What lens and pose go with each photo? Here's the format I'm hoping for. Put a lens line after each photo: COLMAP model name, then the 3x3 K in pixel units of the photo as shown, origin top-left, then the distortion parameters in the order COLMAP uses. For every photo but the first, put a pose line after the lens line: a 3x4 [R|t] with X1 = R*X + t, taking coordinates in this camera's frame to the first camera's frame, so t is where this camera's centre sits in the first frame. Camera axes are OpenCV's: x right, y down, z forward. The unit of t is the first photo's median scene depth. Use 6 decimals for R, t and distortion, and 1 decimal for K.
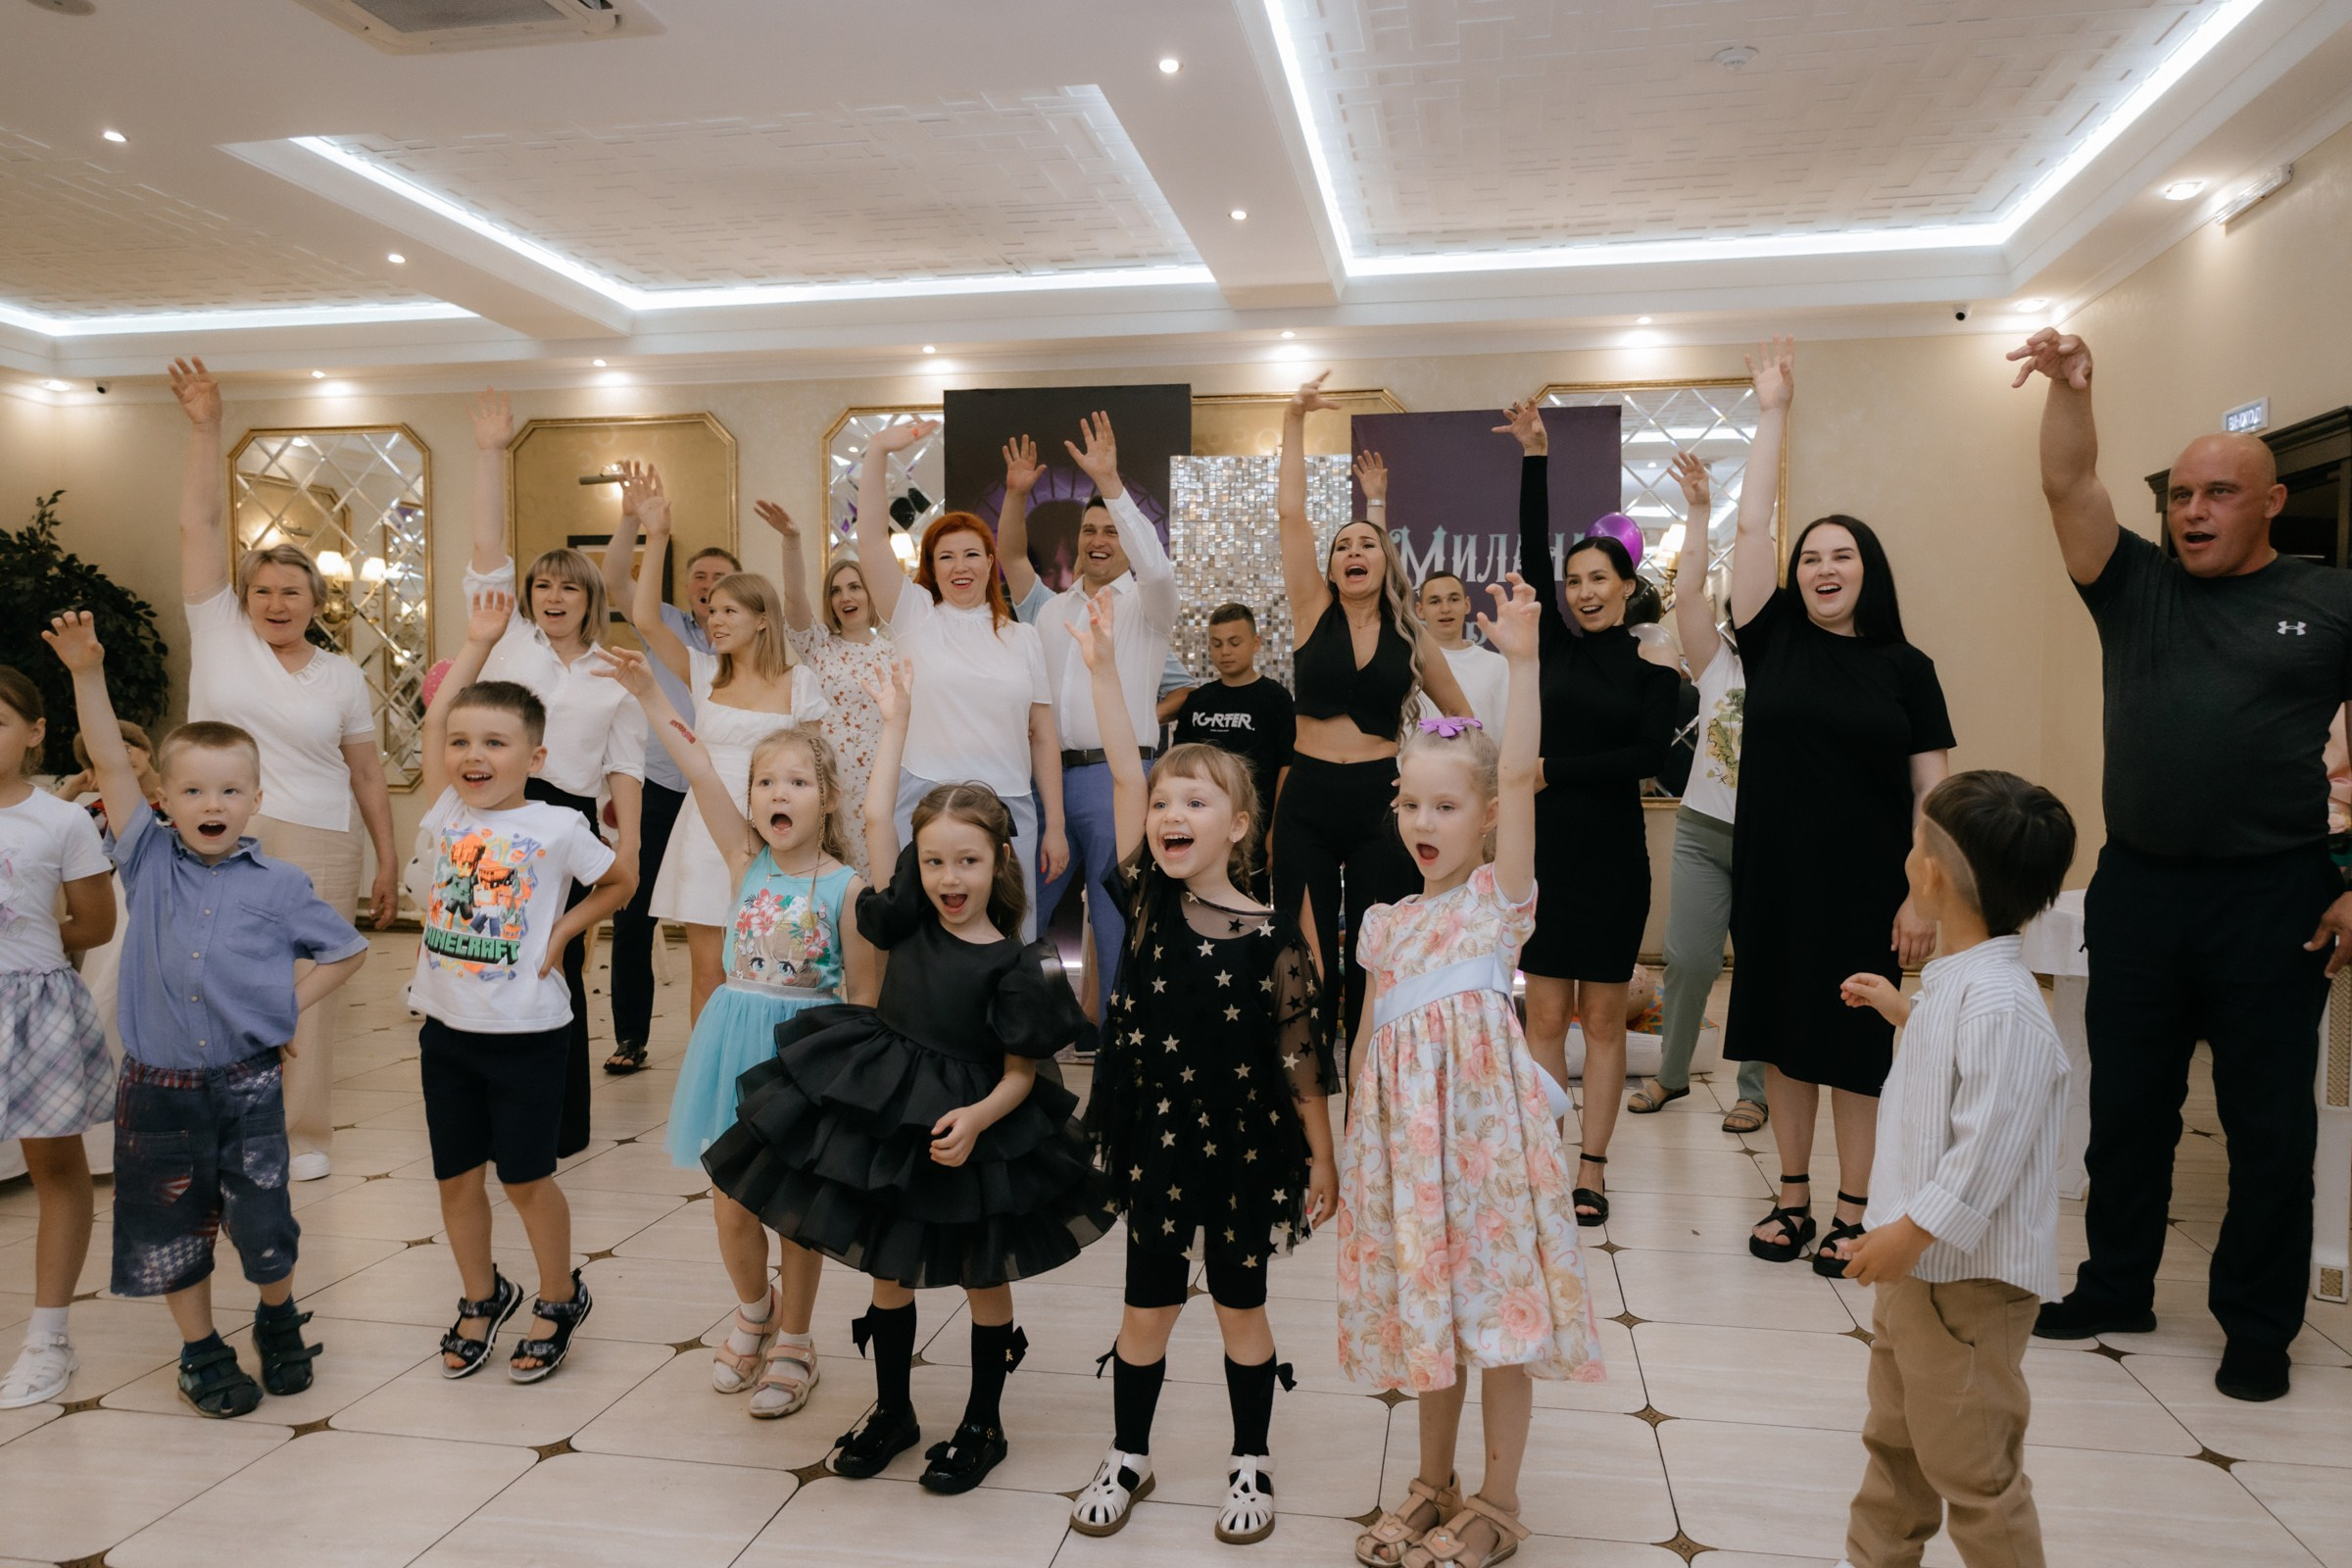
lens RADIAL K [[1571.2, 0, 1181.5], [0, 1571.2, 777.3], [0, 0, 1]] dist [-0.012405, 0.009098]
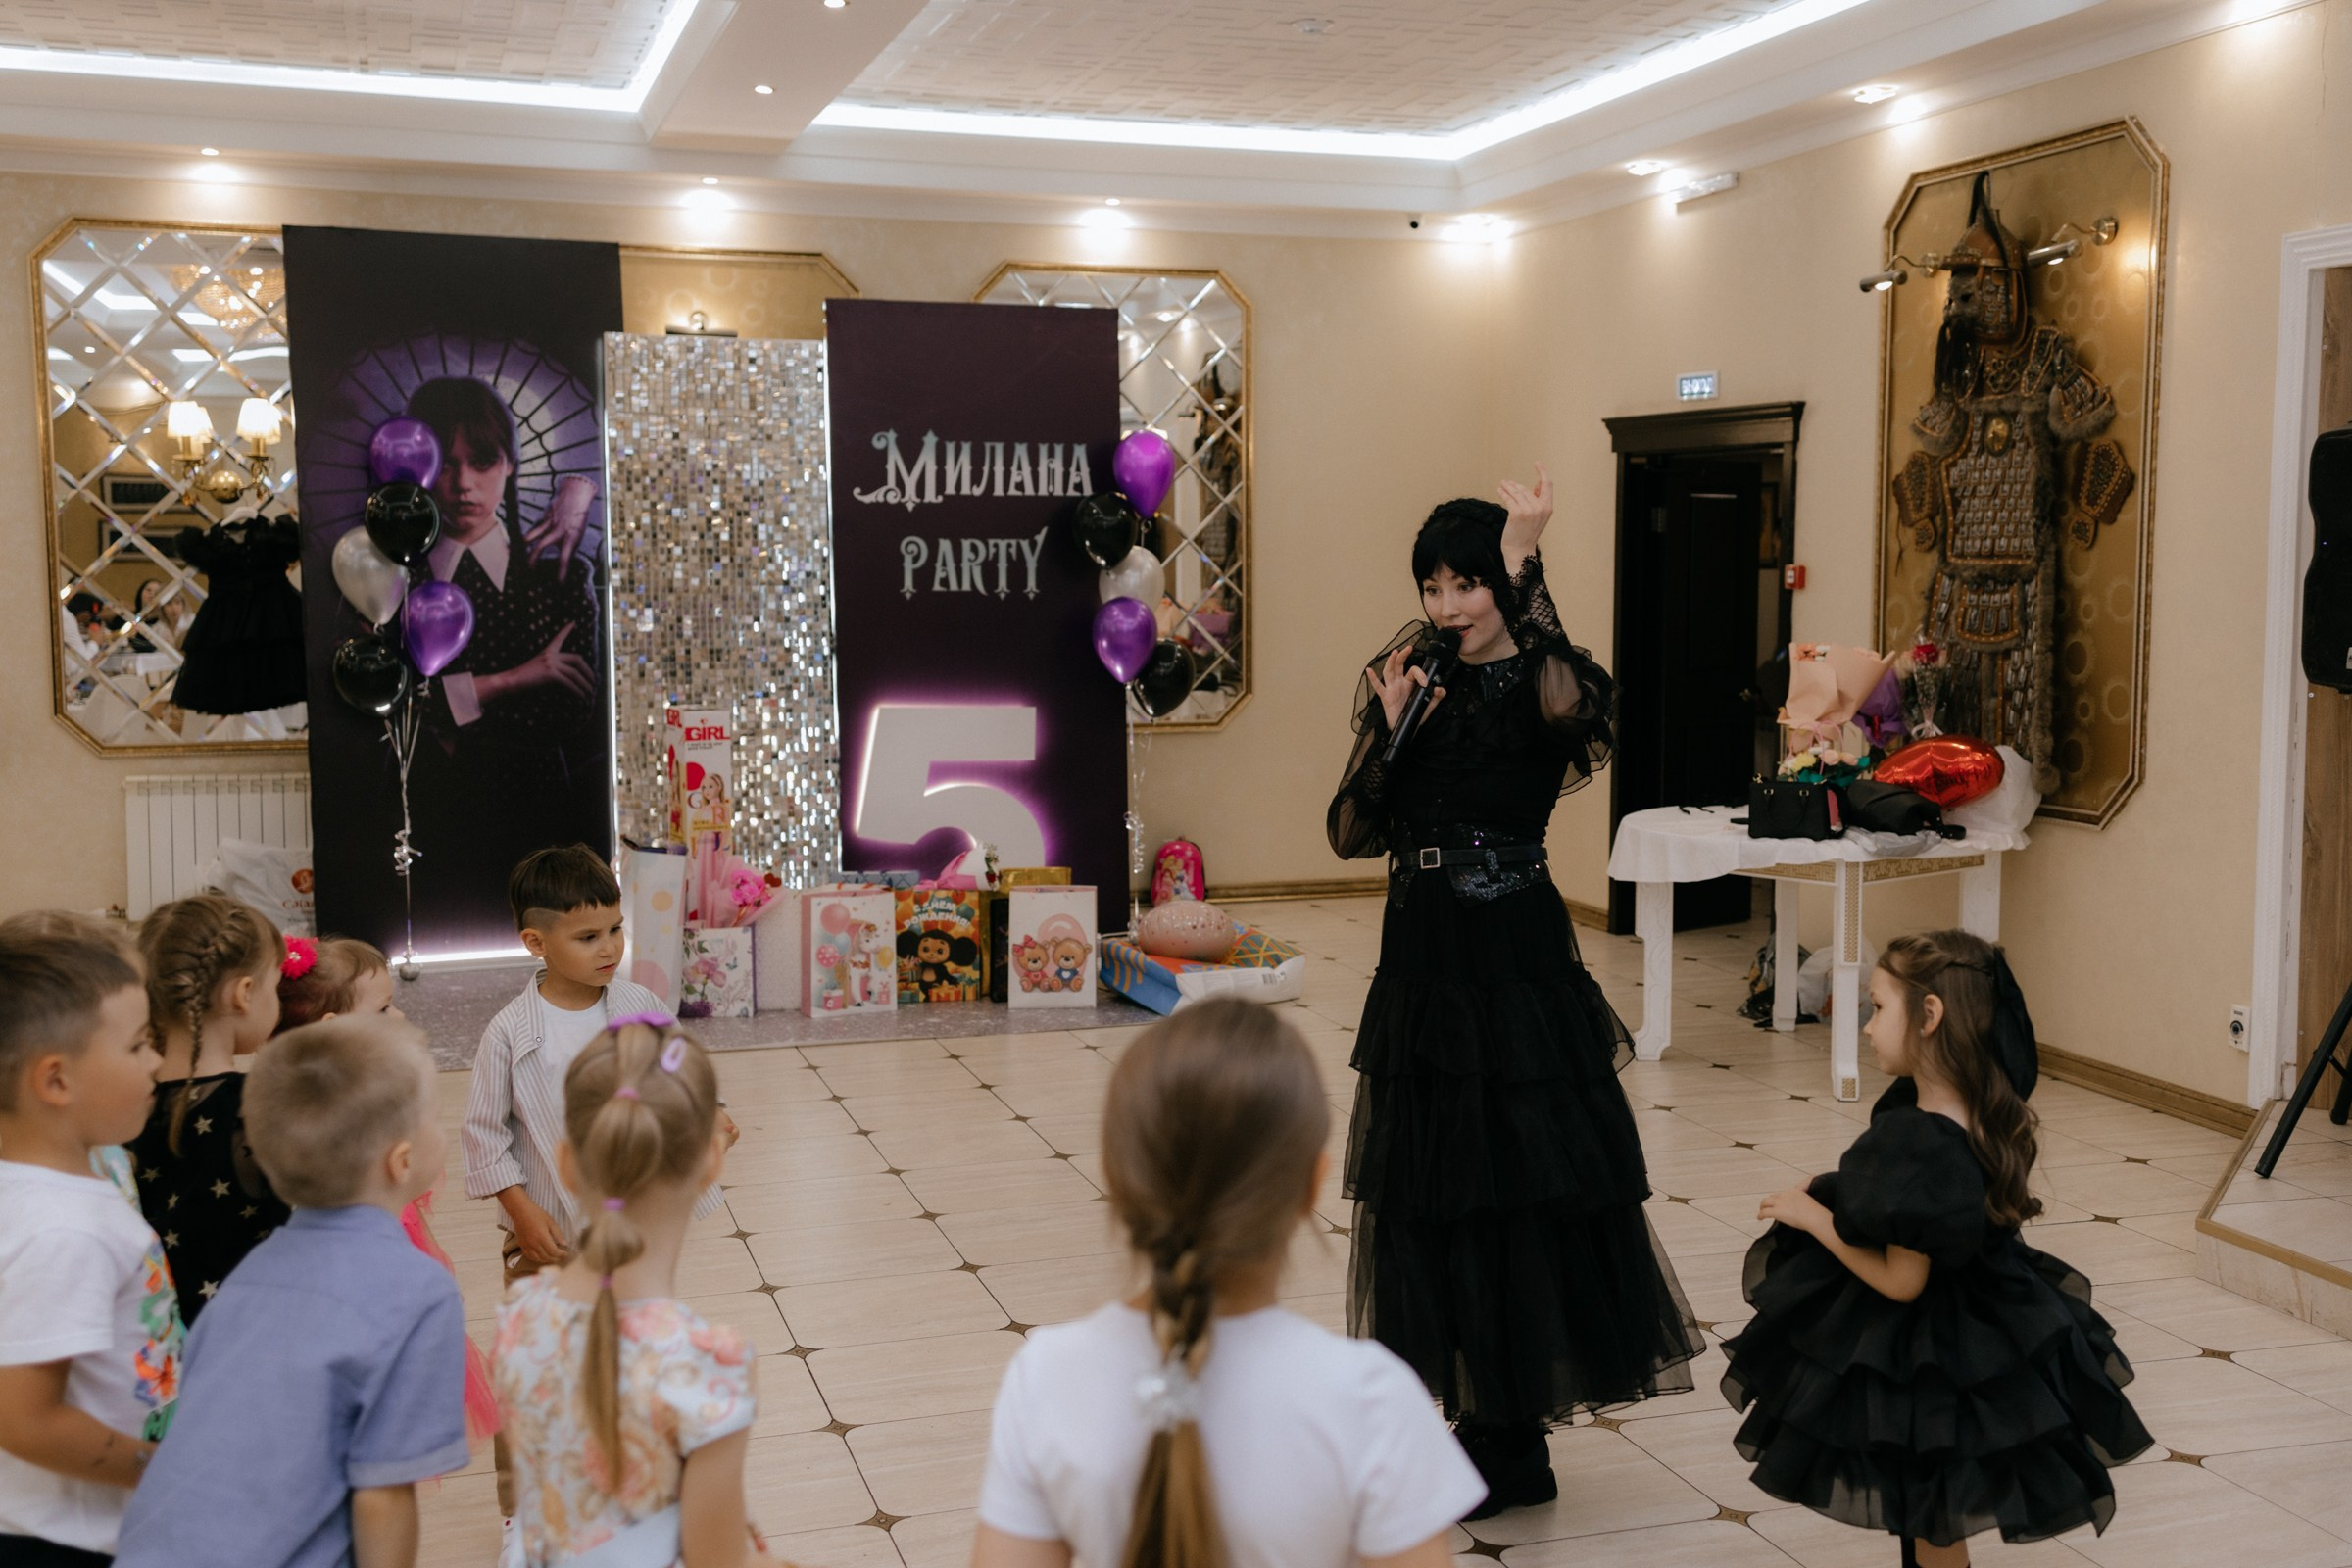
lens RADIAL K [[2349.0, 0, 1175.8], [0, 2349.0, 792.0], [0, 0, 1]] dist [0.067861, 0.000000]
pose [[0.883182, -0.054757, 0.465824, -0.329335], [0.023260, 0.997053, 0.073102, -0.046650], [-0.468454, -0.053728, 0.881853, -0.248195]]
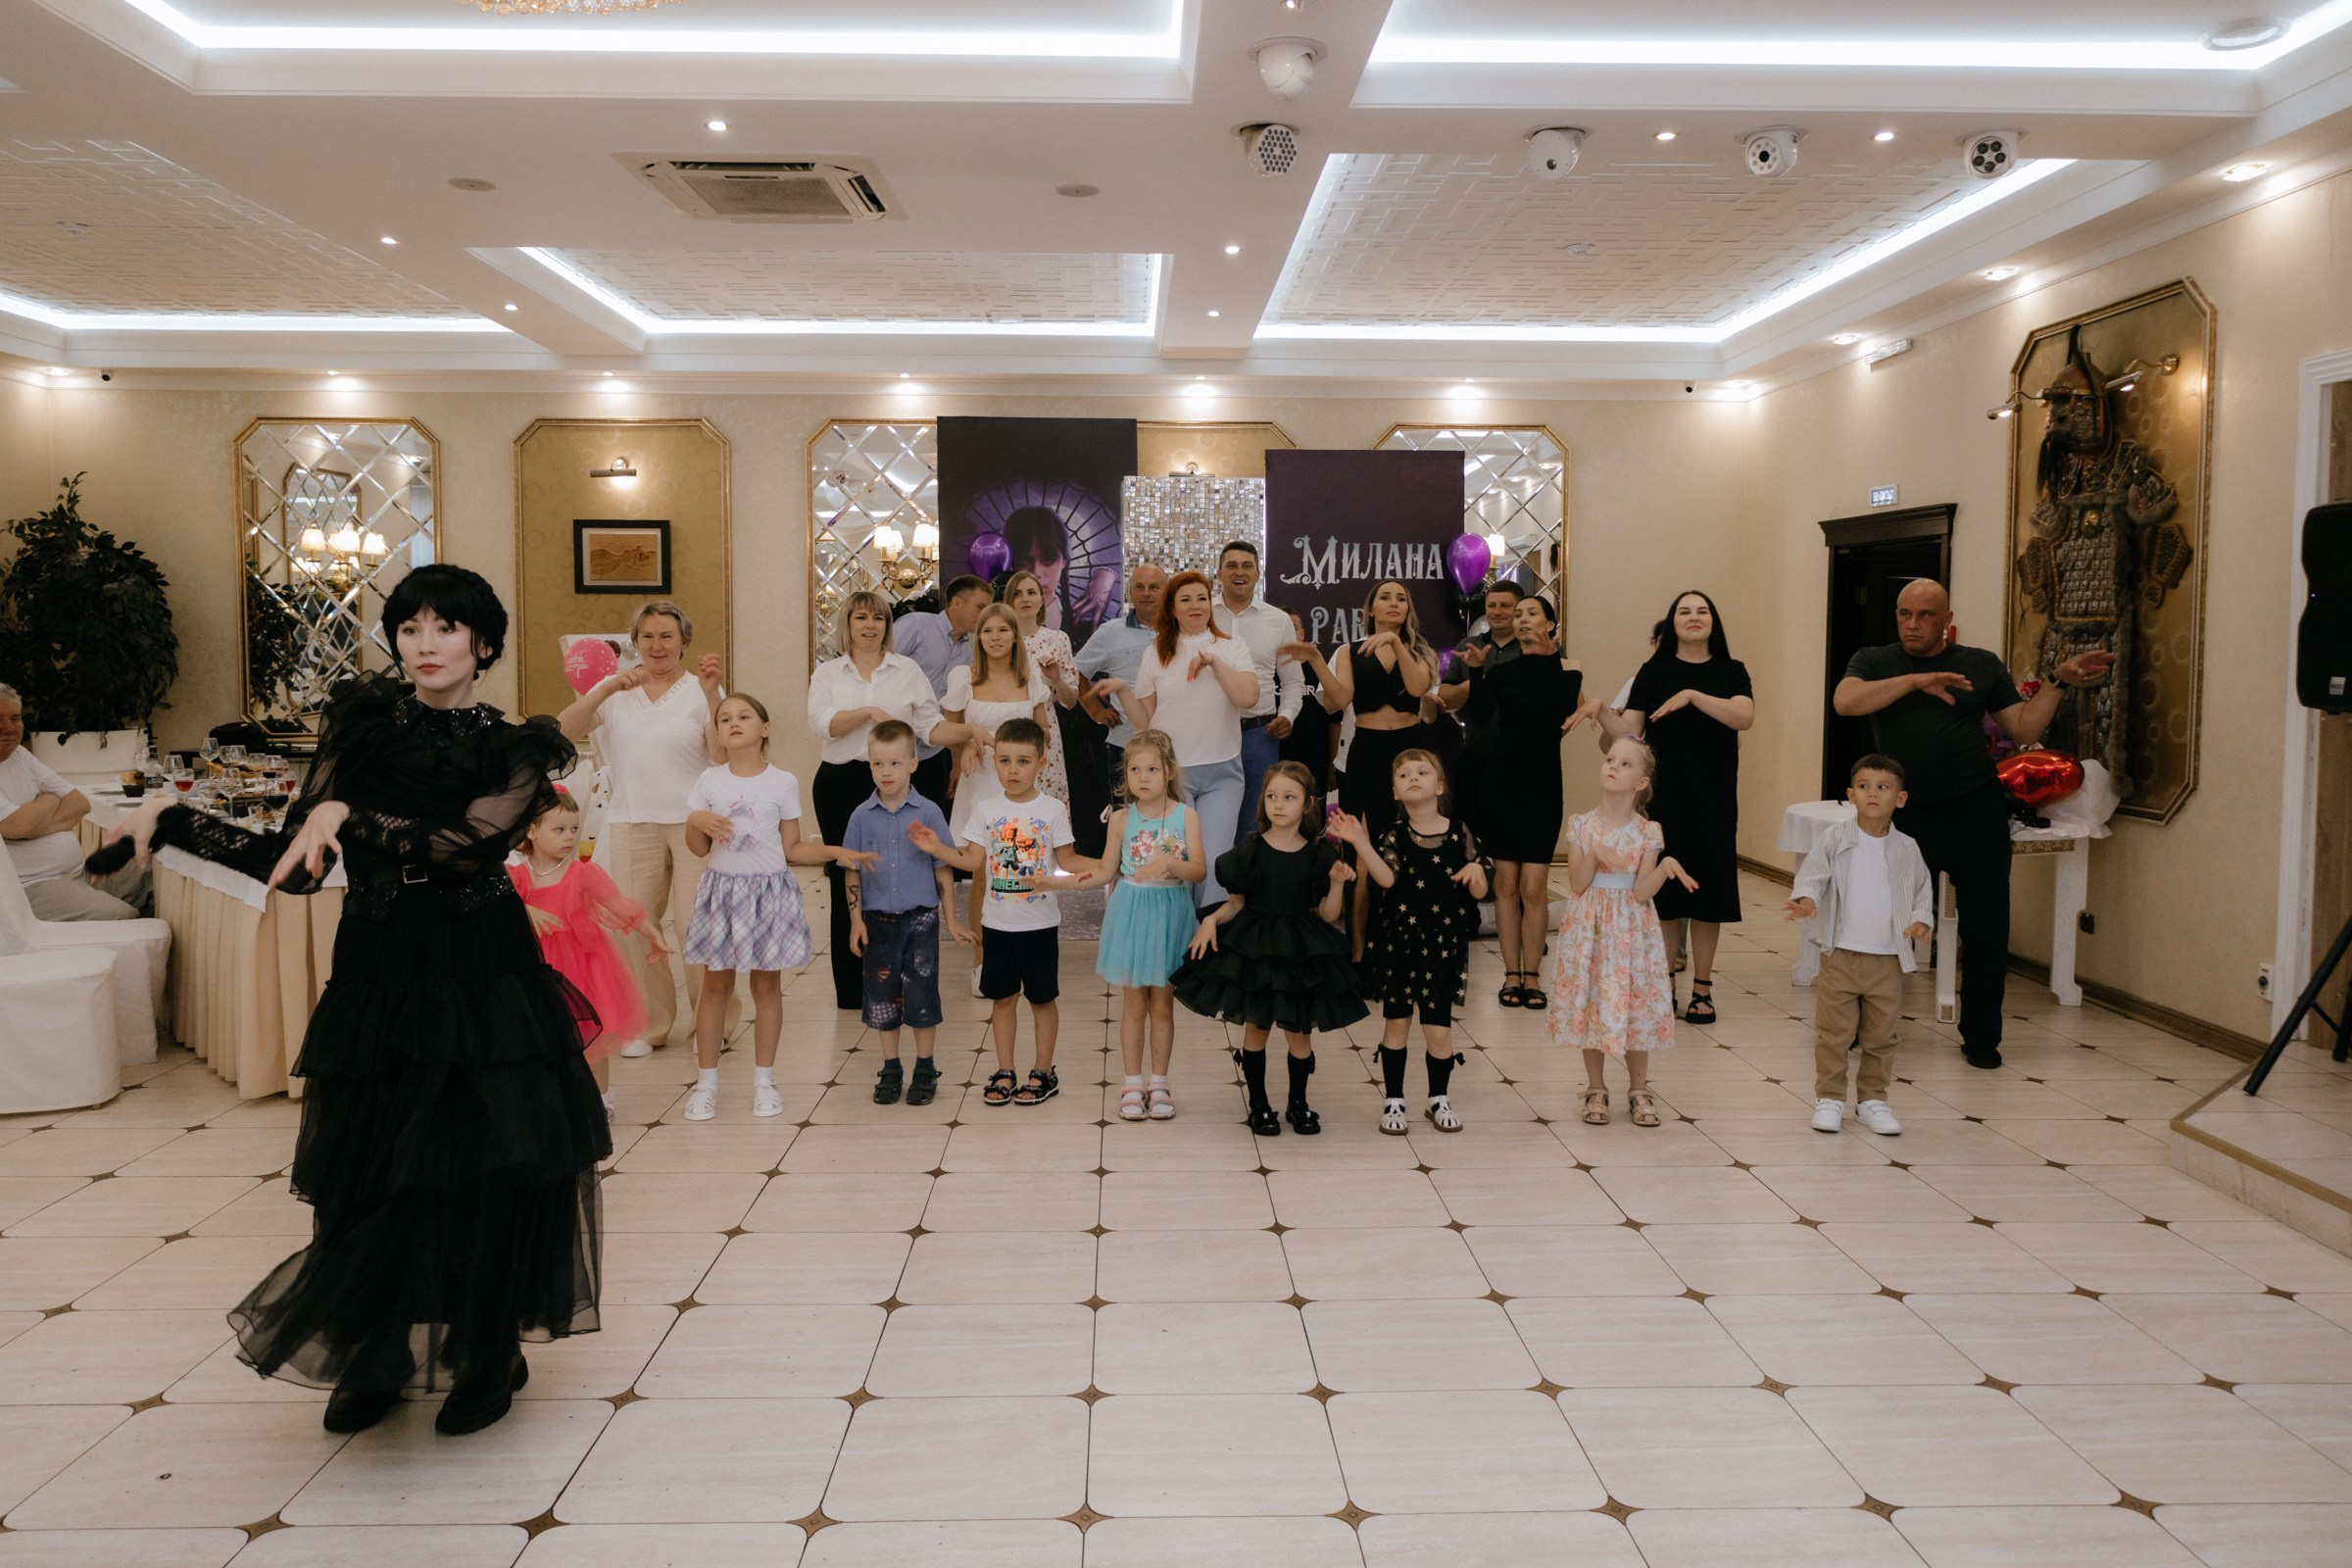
lens RADIAL K [[1571.2, 0, 1177.6], [0, 1571.2, 759.0], [0, 0, 1]] dist [-0.012405, 0.009098]
pose [[0.980498, -0.016543, 0.195831, -0.216706], [0.008669, 0.999122, 0.041000, -0.024798], [-0.196337, -0.038502, 0.979780, -0.276074]]
